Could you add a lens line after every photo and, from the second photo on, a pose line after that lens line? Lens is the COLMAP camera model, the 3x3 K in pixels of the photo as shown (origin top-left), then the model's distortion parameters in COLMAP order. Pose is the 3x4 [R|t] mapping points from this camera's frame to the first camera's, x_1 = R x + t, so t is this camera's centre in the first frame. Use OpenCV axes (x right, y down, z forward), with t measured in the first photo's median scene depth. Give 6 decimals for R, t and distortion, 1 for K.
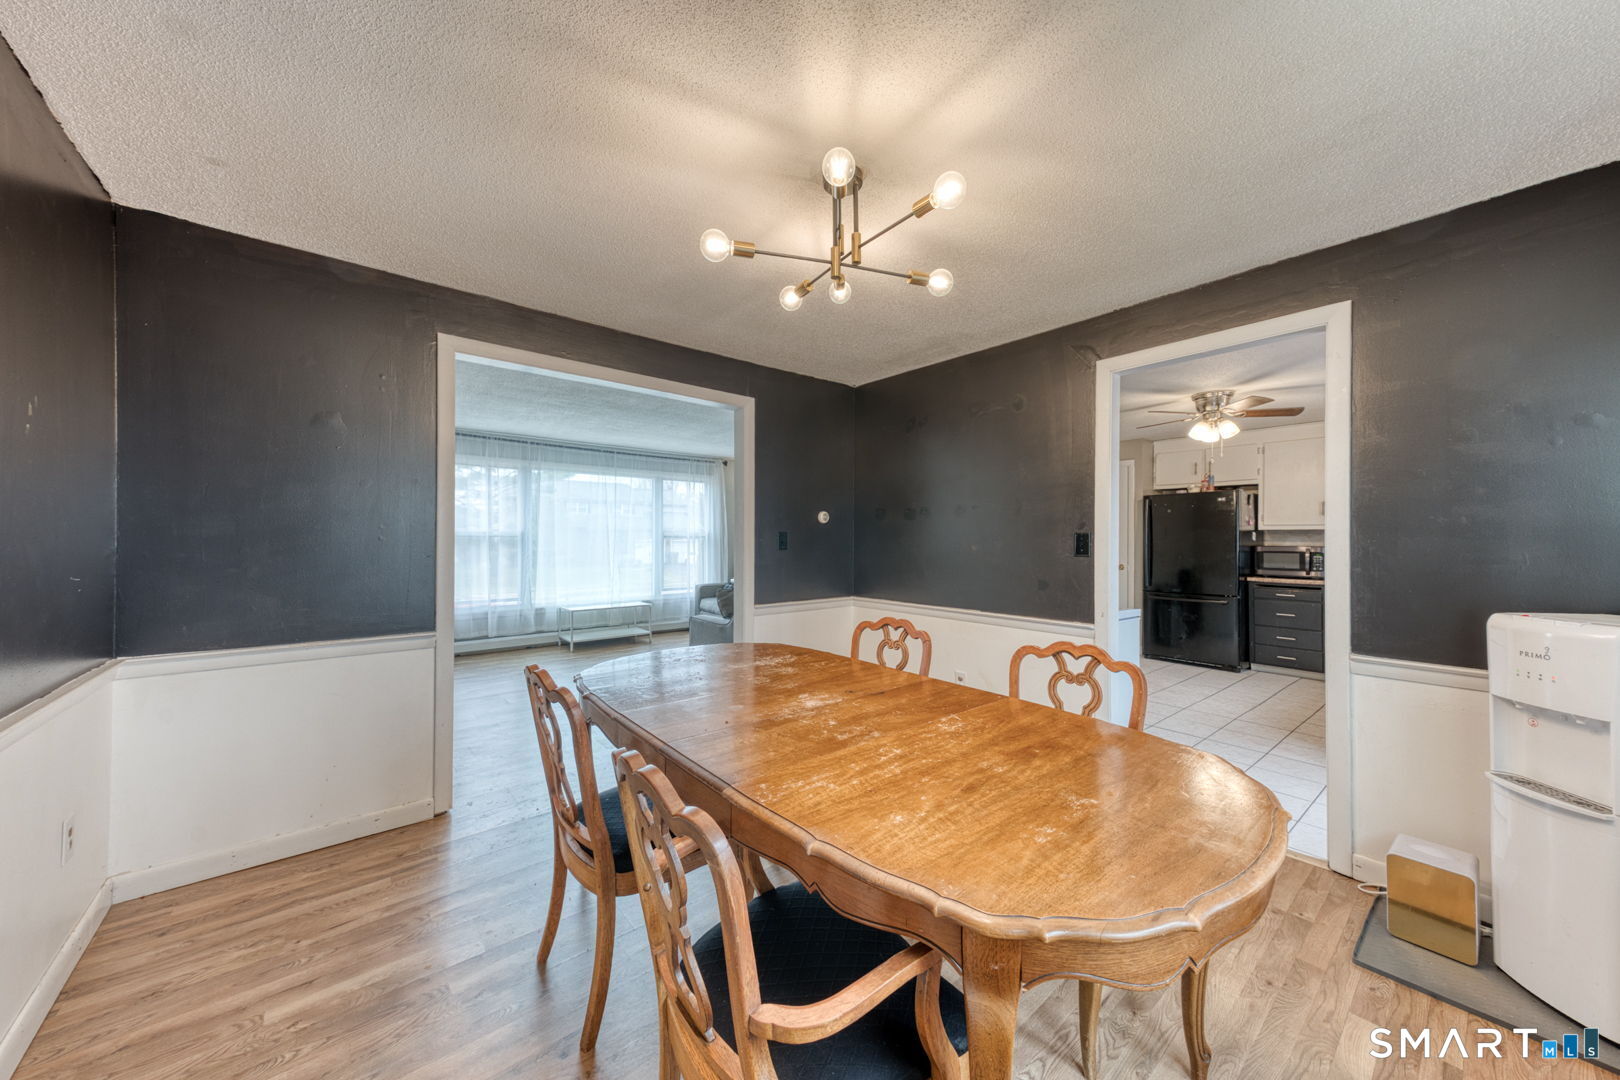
lens RADIAL K [[553.1, 0, 811.6], [0, 553.1, 534.2], [0, 0, 1]] dist [0.015792, 0.000198]
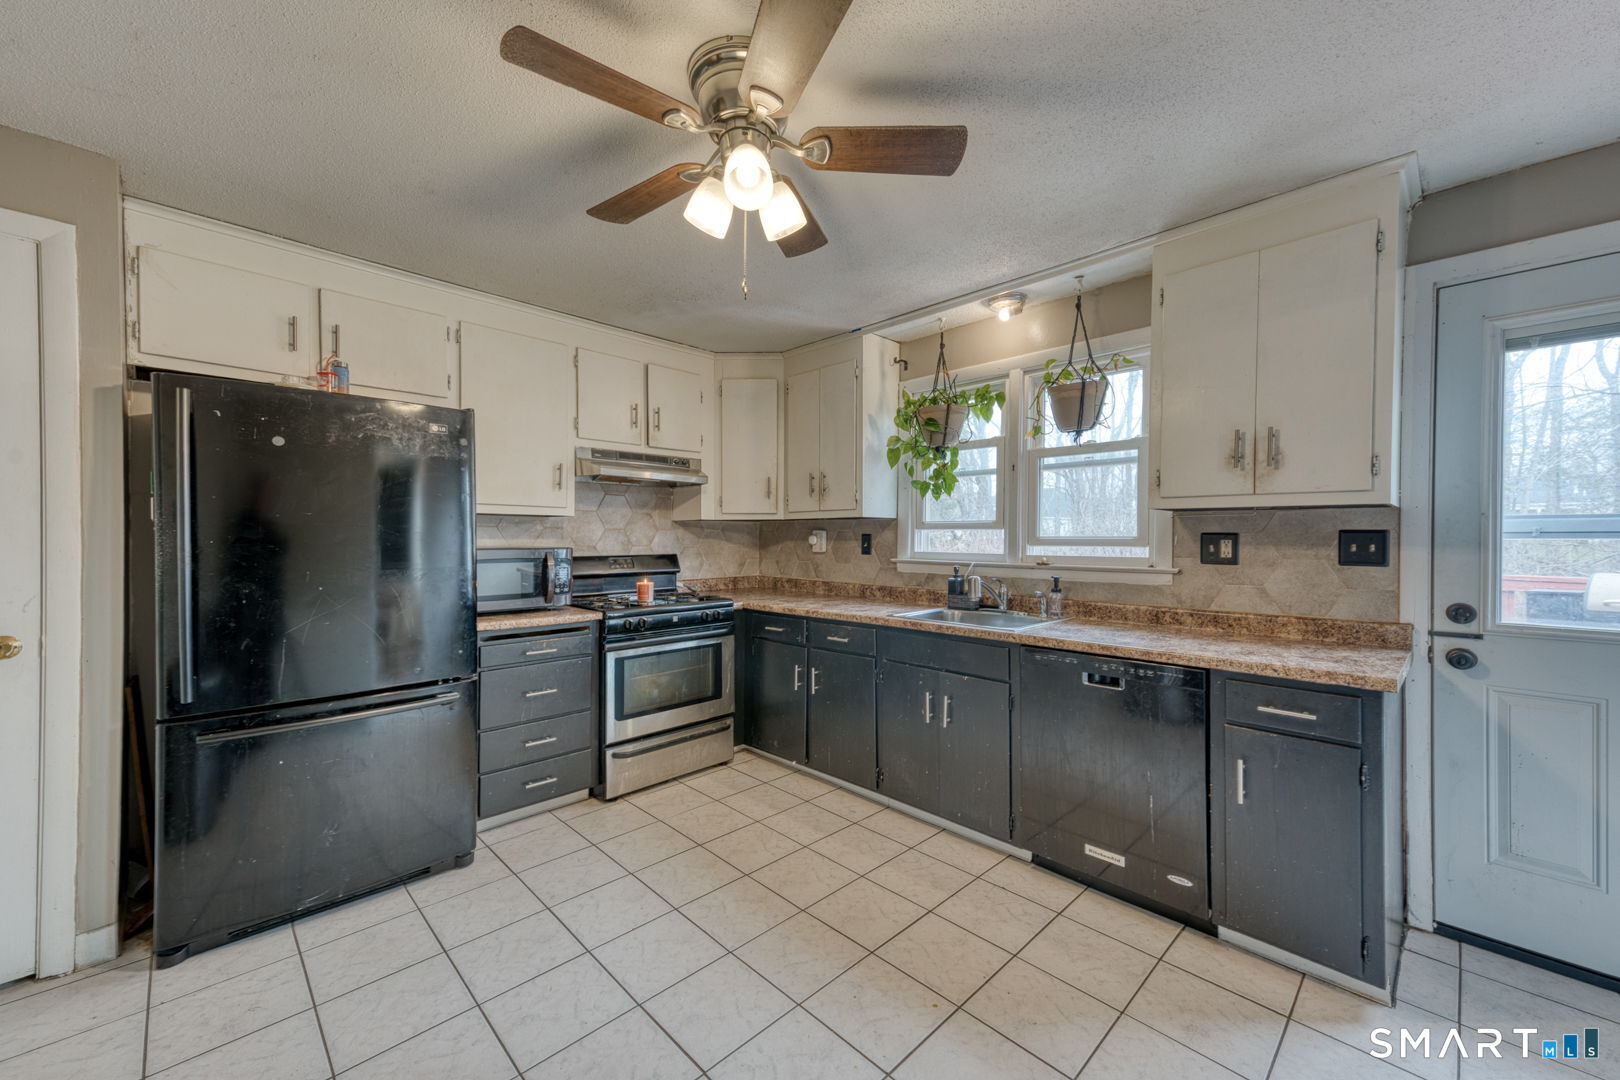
lens RADIAL K [[623.3, 0, 811.8], [0, 623.3, 541.9], [0, 0, 1]] dist [0.020318, -0.000142]
pose [[-0.104292, -0.012393, 0.994470, 0.279201], [-0.010090, 0.999884, 0.011402, 0.007231], [-0.994496, -0.008845, -0.104405, 0.779368]]
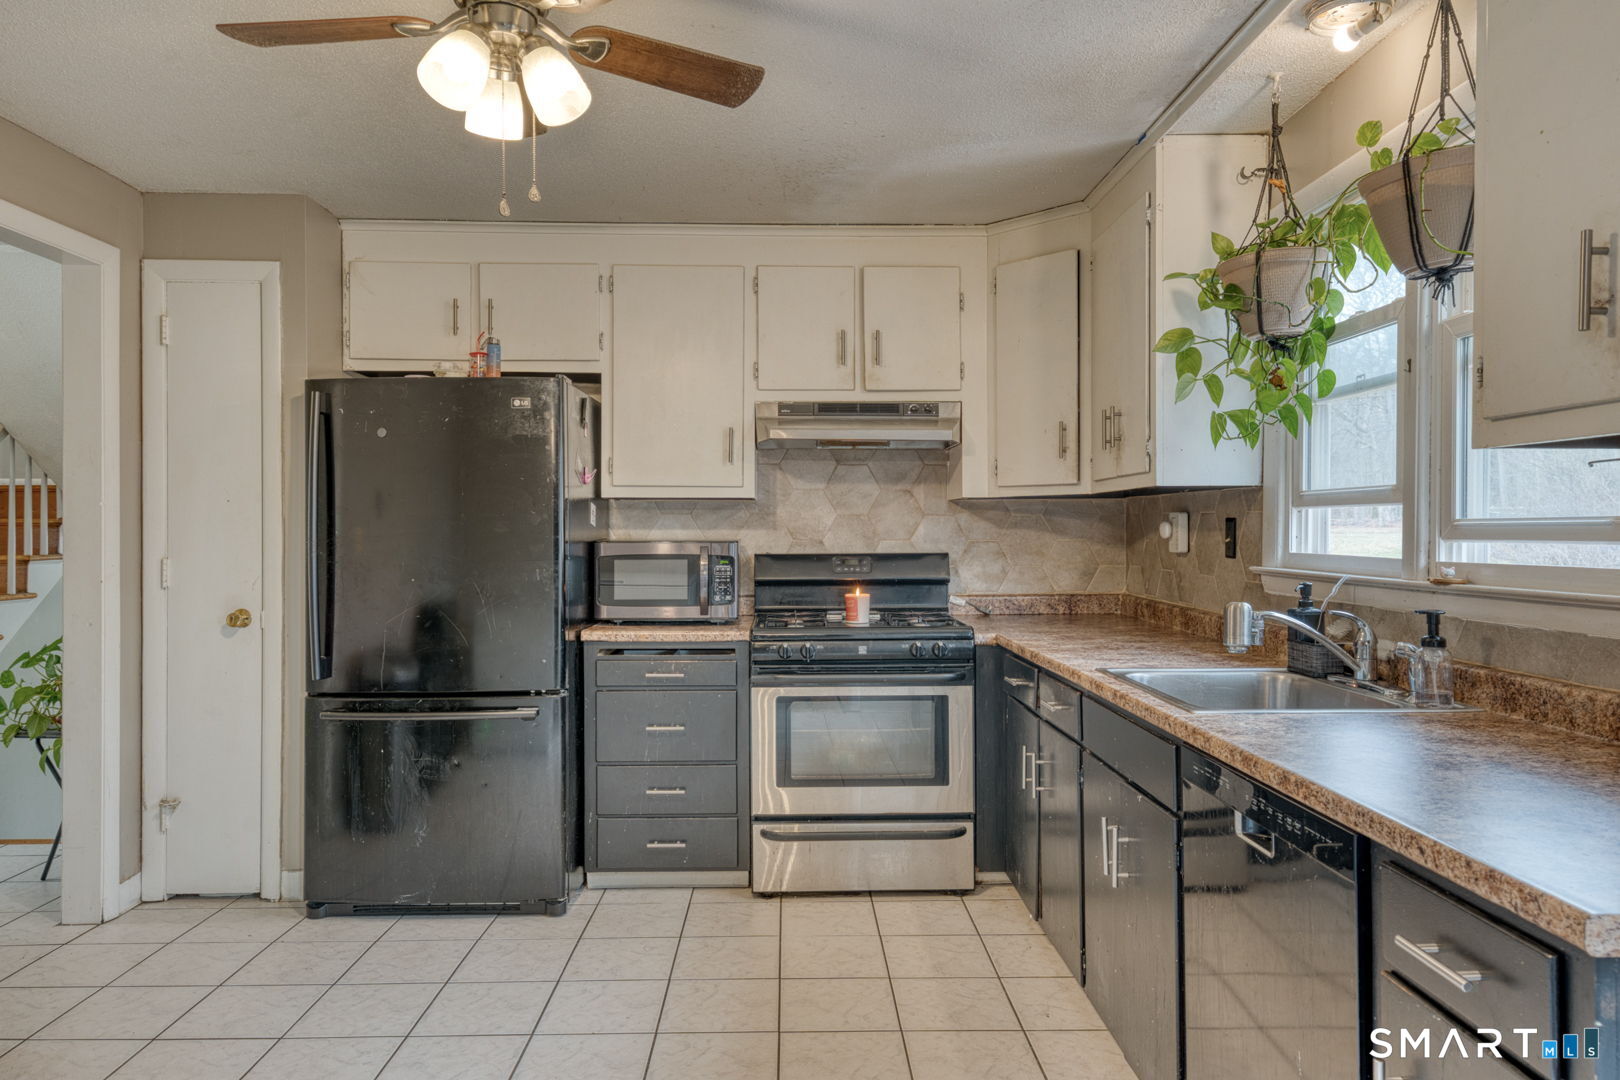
lens RADIAL K [[1067.8, 0, 813.5], [0, 1067.8, 530.9], [0, 0, 1]] dist [0.025784, -0.001687]
pose [[0.606850, -0.006914, 0.794787, 0.329752], [-0.000933, 0.999955, 0.009412, 0.007586], [-0.794816, -0.006453, 0.606816, 0.469496]]
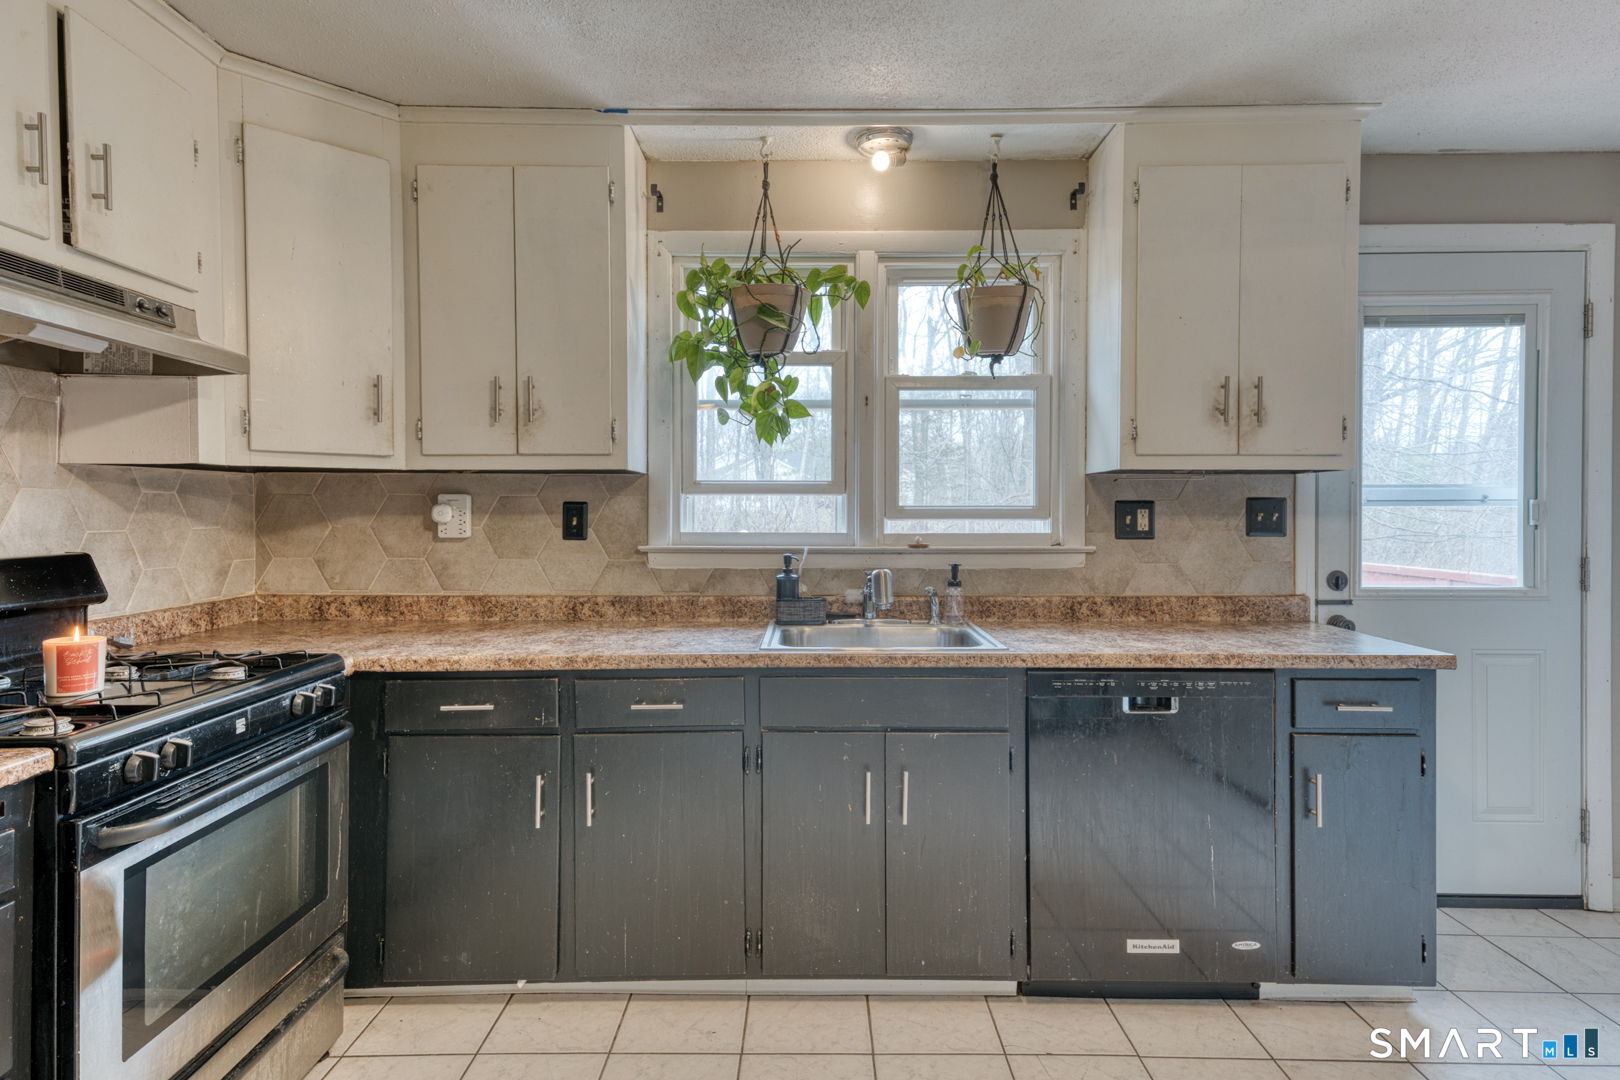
lens RADIAL K [[879.5, 0, 821.6], [0, 879.5, 517.9], [0, 0, 1]] dist [0.038910, -0.001742]
pose [[-0.781437, -0.010145, 0.623902, 0.515795], [-0.007129, 0.999948, 0.007331, 0.010488], [-0.623944, 0.001281, -0.781468, 0.962058]]
